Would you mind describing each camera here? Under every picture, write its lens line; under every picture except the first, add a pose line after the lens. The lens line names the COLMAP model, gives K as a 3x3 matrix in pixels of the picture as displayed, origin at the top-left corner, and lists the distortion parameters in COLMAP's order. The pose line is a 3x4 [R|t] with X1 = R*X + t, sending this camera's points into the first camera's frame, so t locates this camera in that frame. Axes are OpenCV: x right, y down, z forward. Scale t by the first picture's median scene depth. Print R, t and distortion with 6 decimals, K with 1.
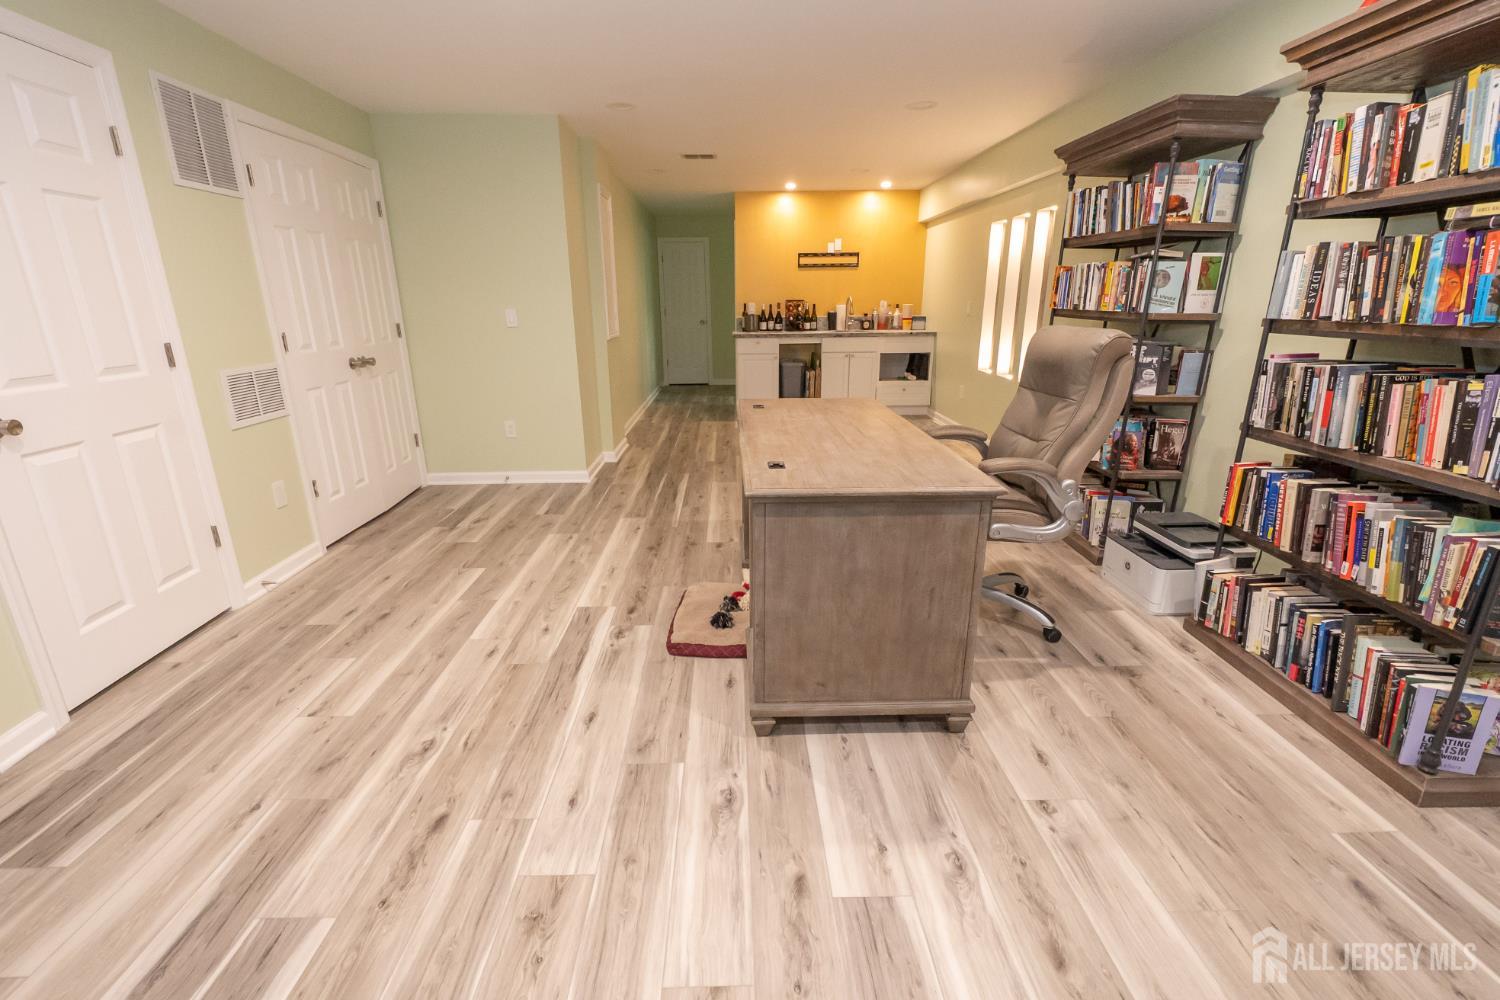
lens RADIAL K [[658.7, 0, 750.0], [0, 658.7, 500.0], [0, 0, 1]] dist [0.003794, -0.004150]
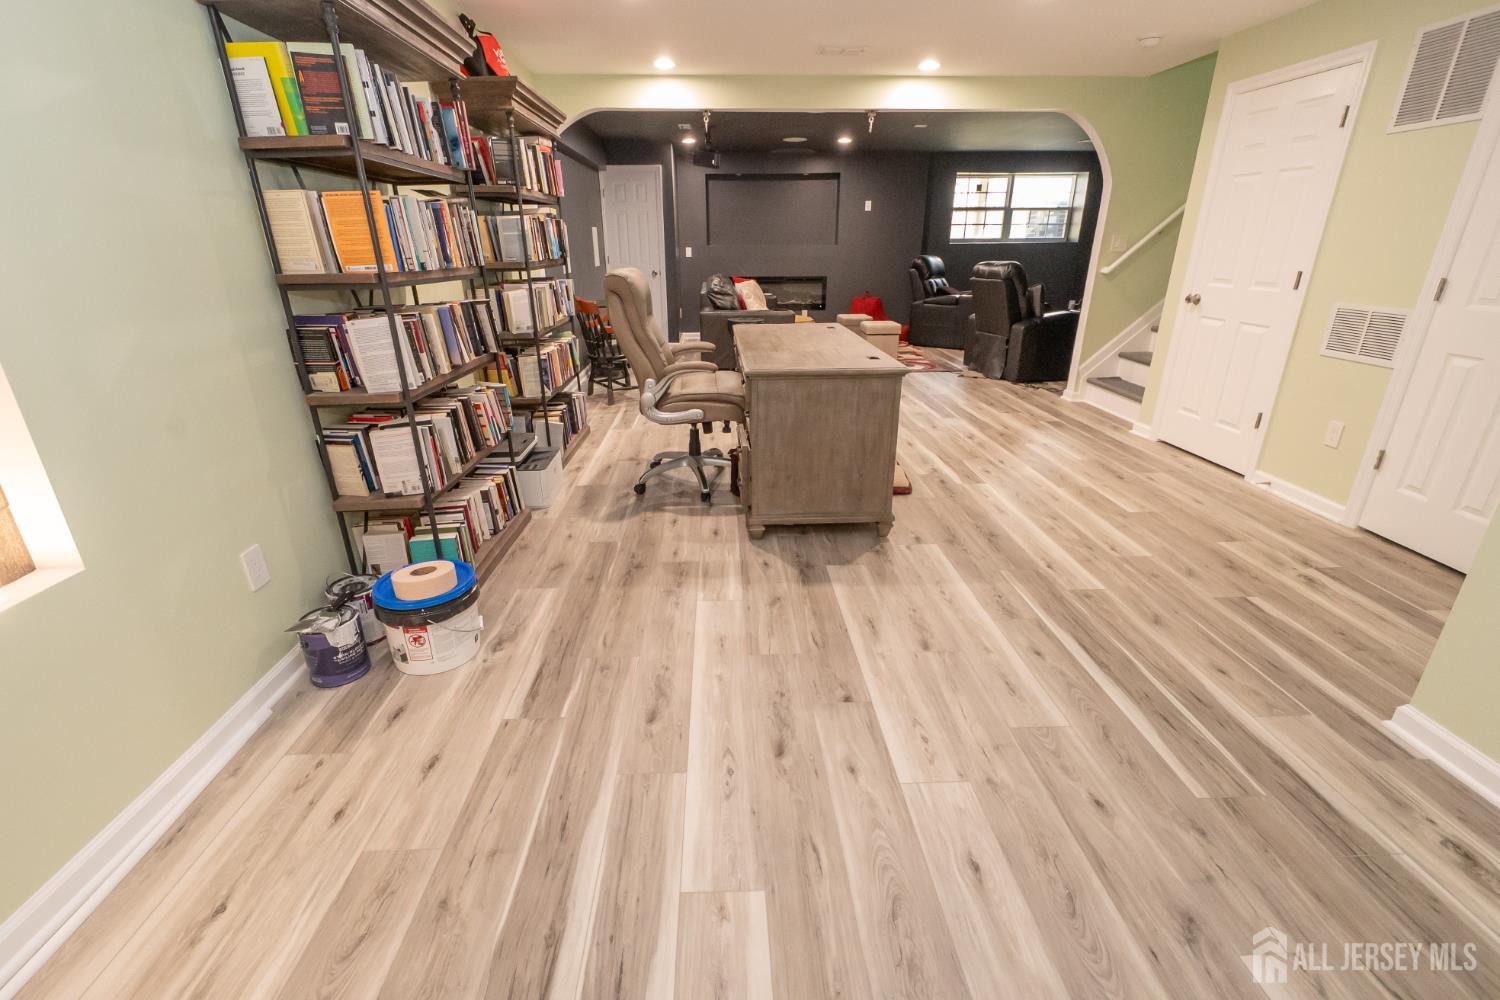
lens RADIAL K [[658.7, 0, 750.0], [0, 658.7, 500.0], [0, 0, 1]] dist [0.003794, -0.004150]
pose [[-0.999724, 0.020147, -0.012046, 0.208873], [0.008297, 0.783355, 0.621519, -0.583653], [0.021958, 0.621248, -0.783306, 1.886996]]
